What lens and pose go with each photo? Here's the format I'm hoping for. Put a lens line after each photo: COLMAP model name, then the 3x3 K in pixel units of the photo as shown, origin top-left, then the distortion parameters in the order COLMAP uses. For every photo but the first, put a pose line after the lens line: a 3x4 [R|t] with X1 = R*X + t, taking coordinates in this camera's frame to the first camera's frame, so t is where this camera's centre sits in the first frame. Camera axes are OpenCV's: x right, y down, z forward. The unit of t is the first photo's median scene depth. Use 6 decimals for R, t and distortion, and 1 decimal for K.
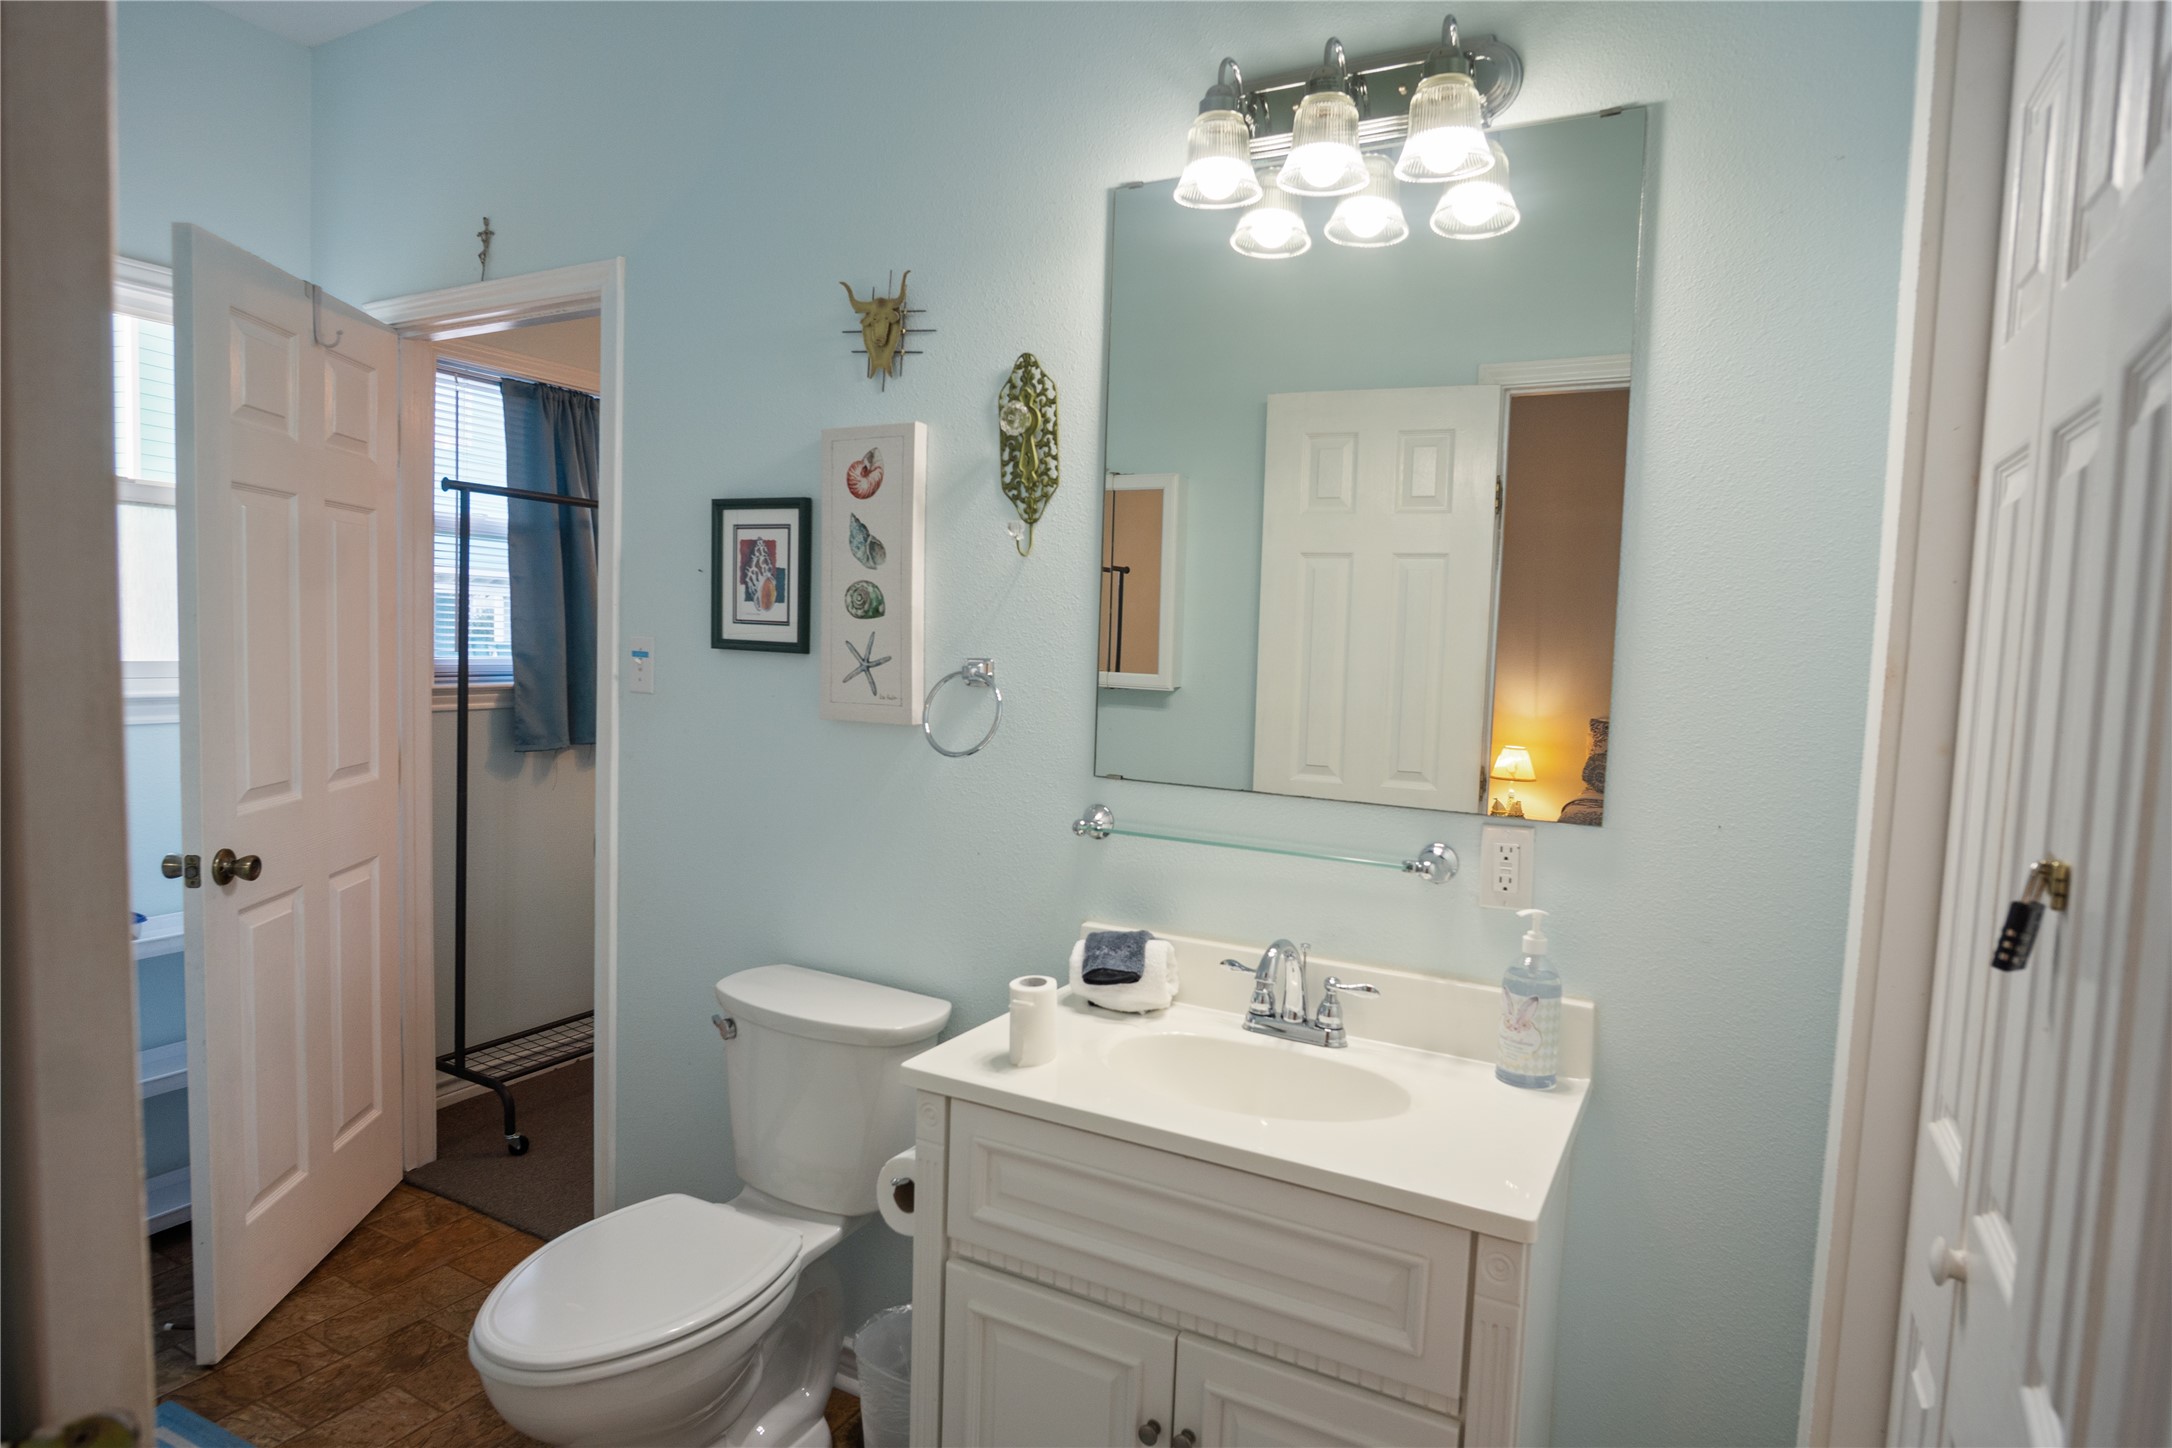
lens RADIAL K [[1195.2, 0, 1014.2], [0, 1195.2, 740.4], [0, 0, 1]] dist [-0.029502, 0.006568]
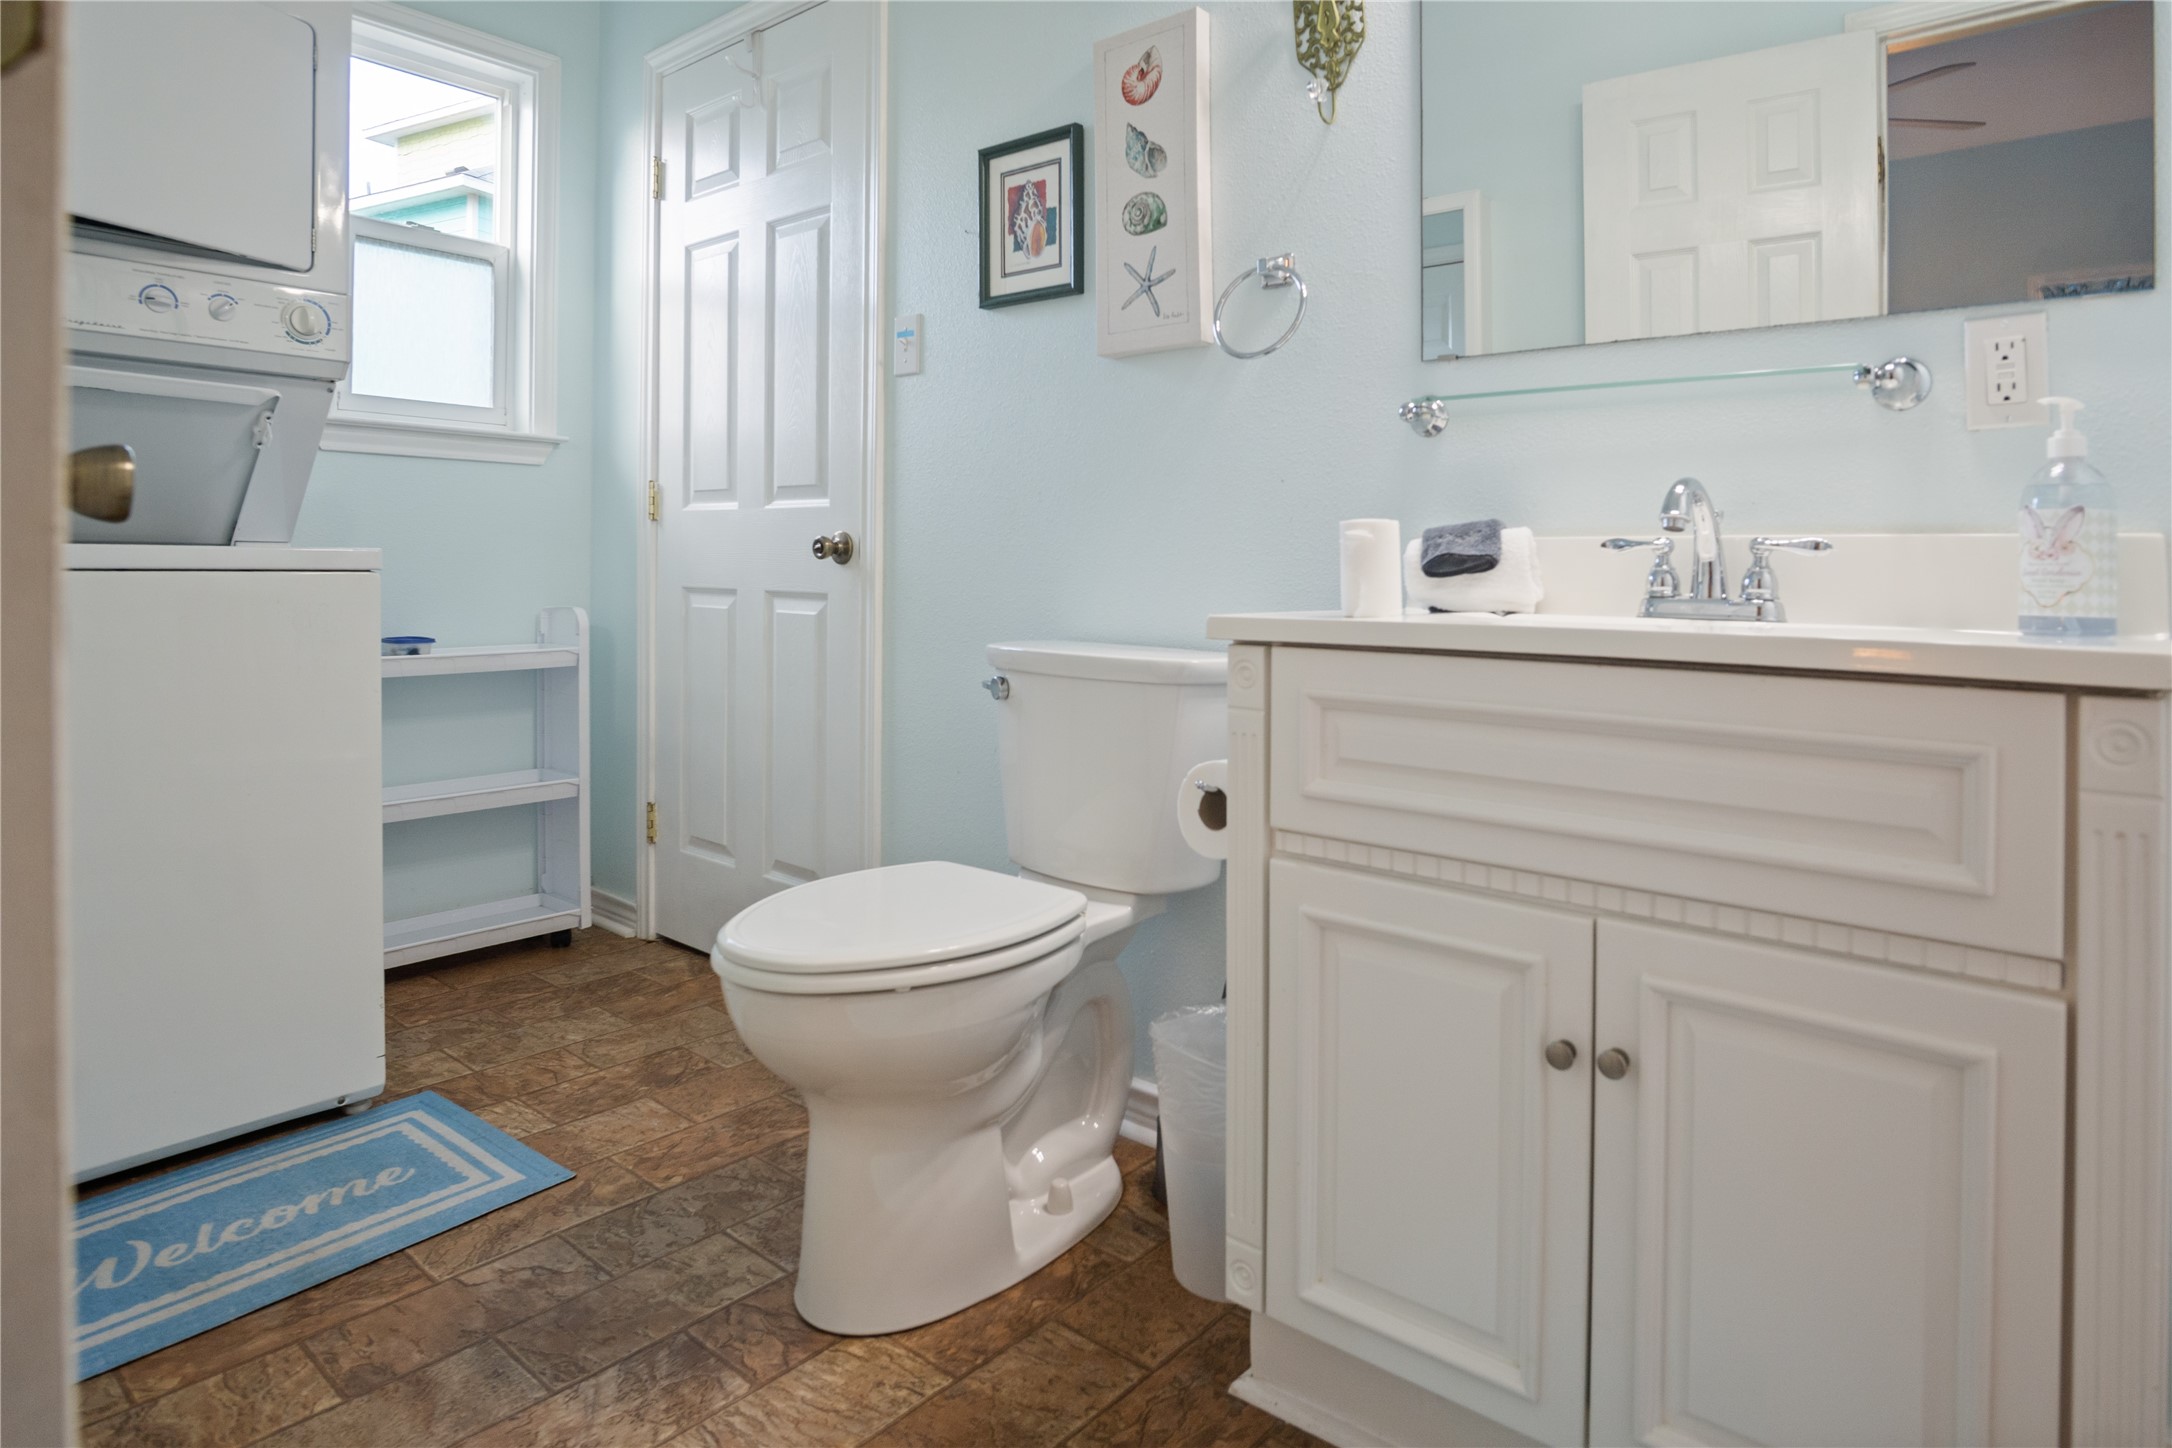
lens RADIAL K [[1195.2, 0, 1029.2], [0, 1195.2, 590.2], [0, 0, 1]] dist [-0.029502, 0.006568]
pose [[0.978799, -0.028142, -0.202881, -0.037698], [0.011169, 0.996376, -0.084323, 0.253358], [0.204518, 0.080269, 0.975566, 0.134268]]
